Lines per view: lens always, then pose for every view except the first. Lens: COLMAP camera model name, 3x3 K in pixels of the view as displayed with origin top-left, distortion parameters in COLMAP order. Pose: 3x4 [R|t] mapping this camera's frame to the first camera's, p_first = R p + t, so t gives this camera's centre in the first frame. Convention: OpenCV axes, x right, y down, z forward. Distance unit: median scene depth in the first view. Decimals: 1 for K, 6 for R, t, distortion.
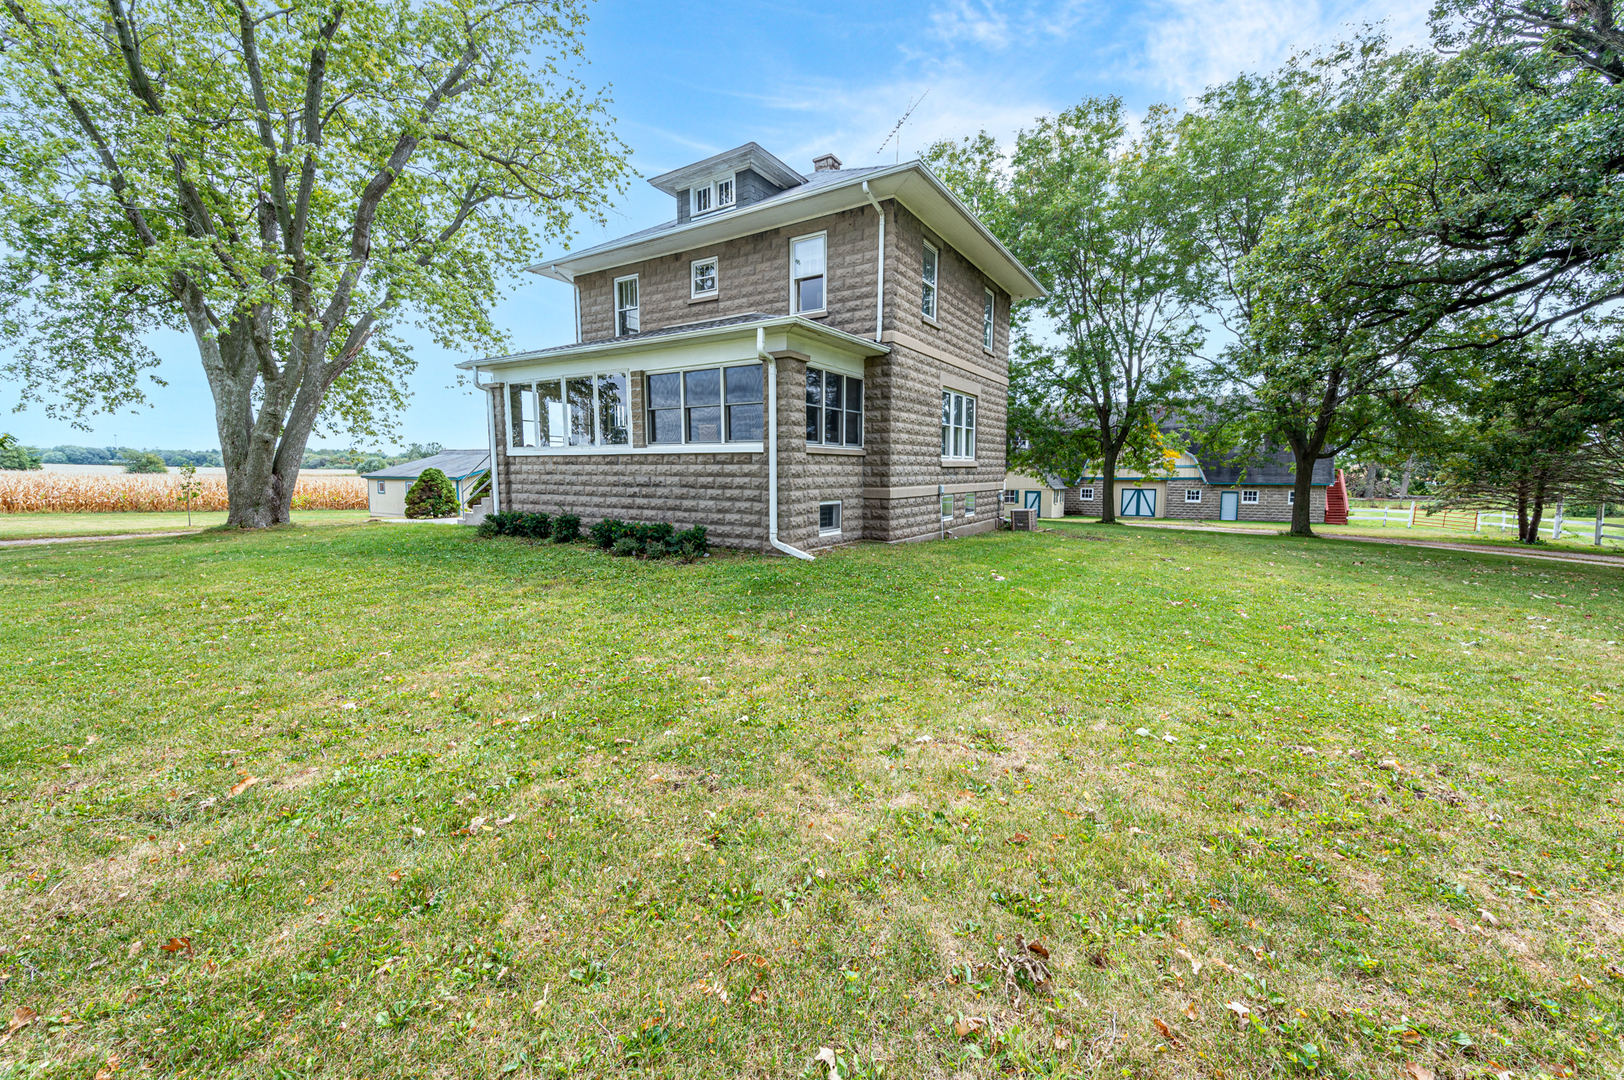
lens RADIAL K [[646.2, 0, 815.9], [0, 646.2, 530.4], [0, 0, 1]] dist [0.001287, 0.000055]
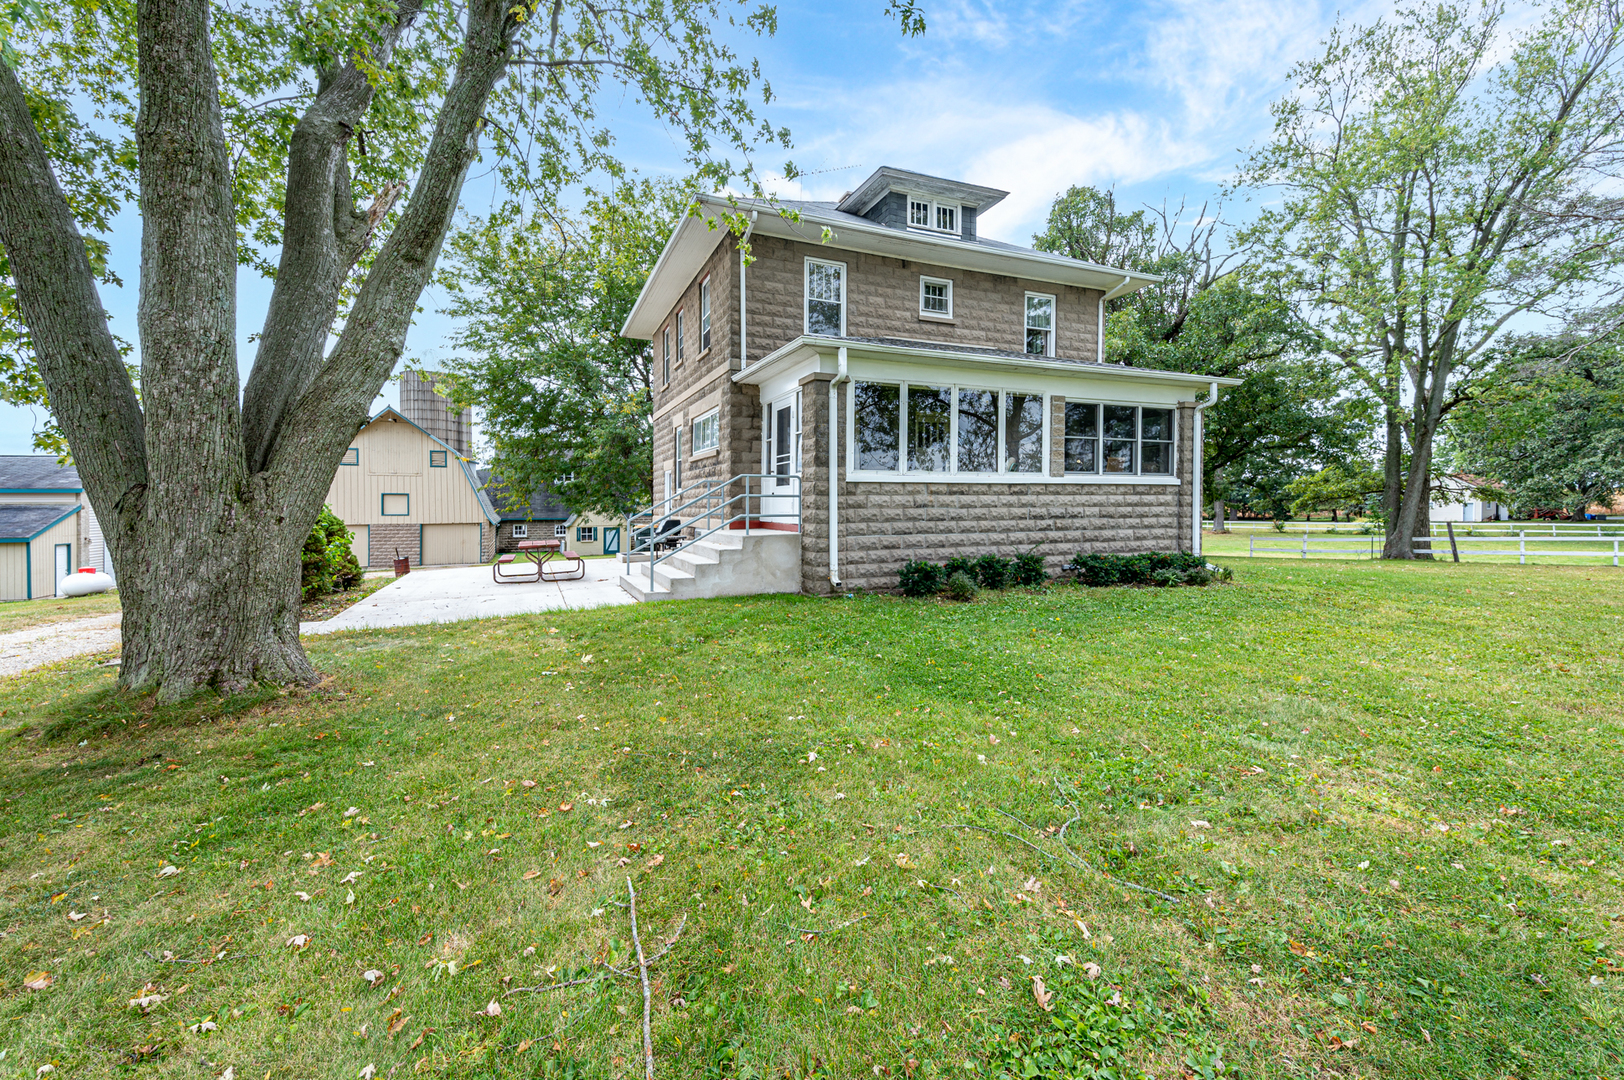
lens RADIAL K [[670.9, 0, 817.2], [0, 670.9, 505.4], [0, 0, 1]] dist [0.000999, 0.000046]
pose [[0.582075, -0.004122, 0.813124, -1.171376], [0.084963, 0.994822, -0.055777, -0.058114], [-0.808684, 0.101552, 0.579411, 0.671872]]
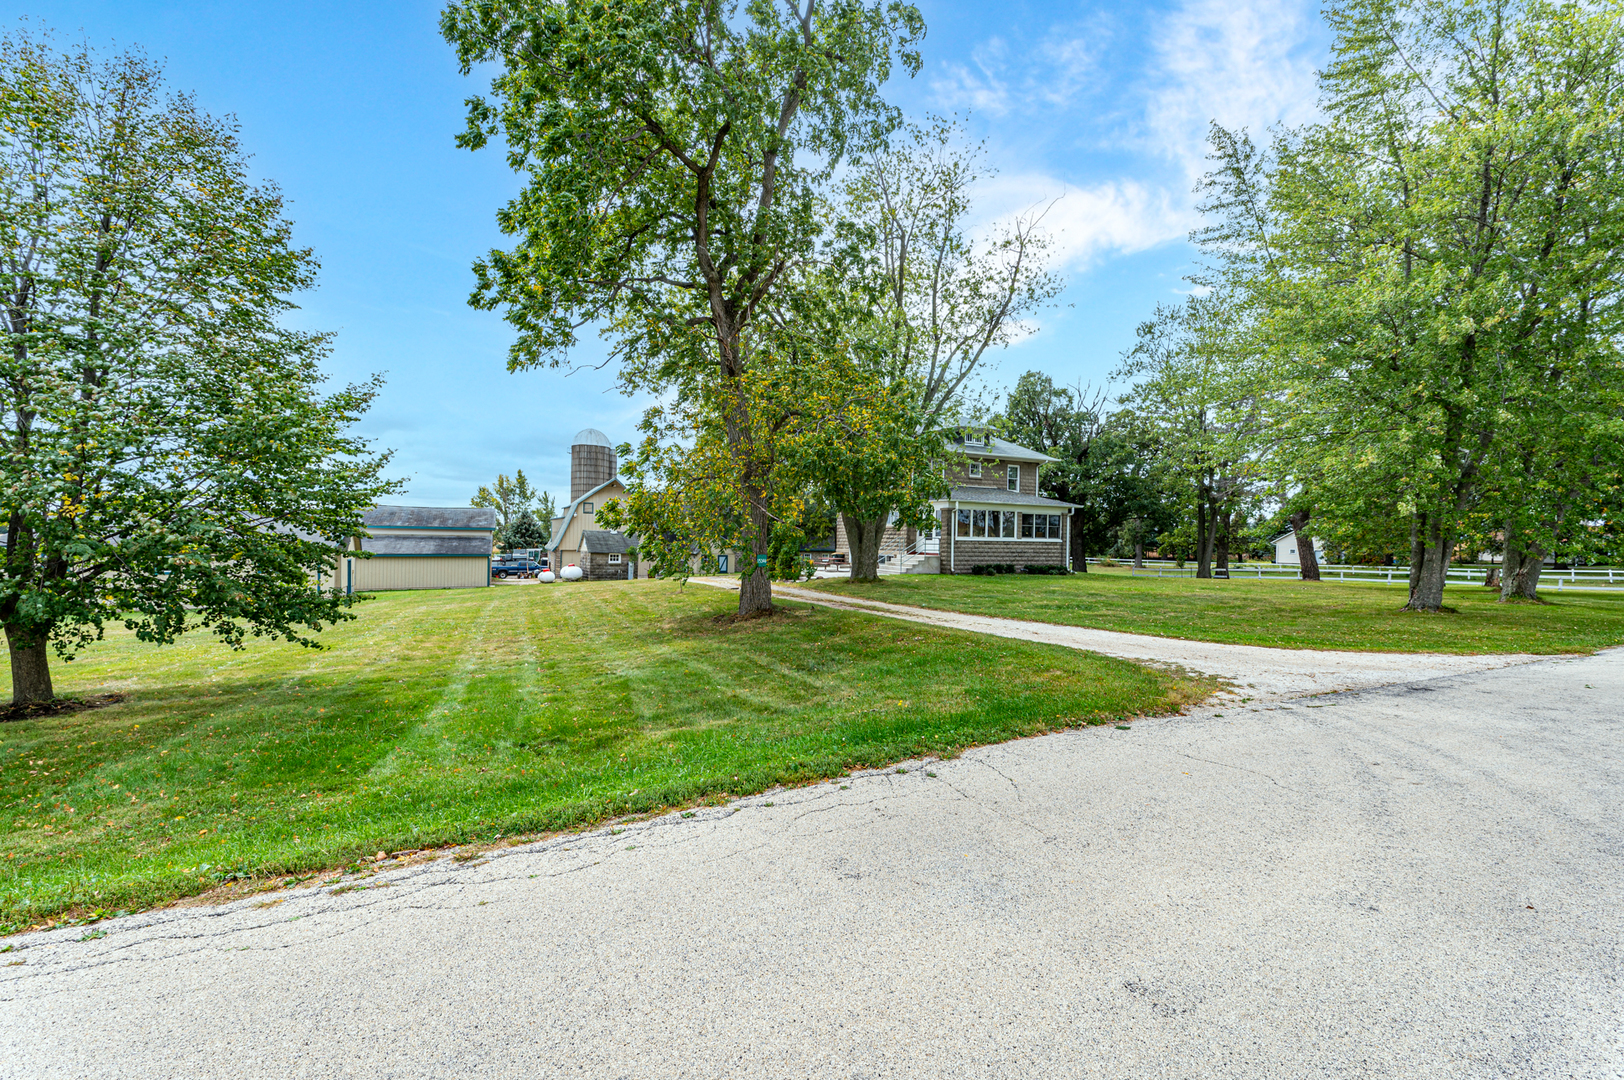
lens RADIAL K [[646.2, 0, 815.9], [0, 646.2, 530.4], [0, 0, 1]] dist [0.001287, 0.000055]
pose [[0.551076, 0.019098, 0.834236, -2.856805], [0.068838, 0.995290, -0.068258, -0.032357], [-0.831611, 0.095042, 0.547166, 0.187851]]
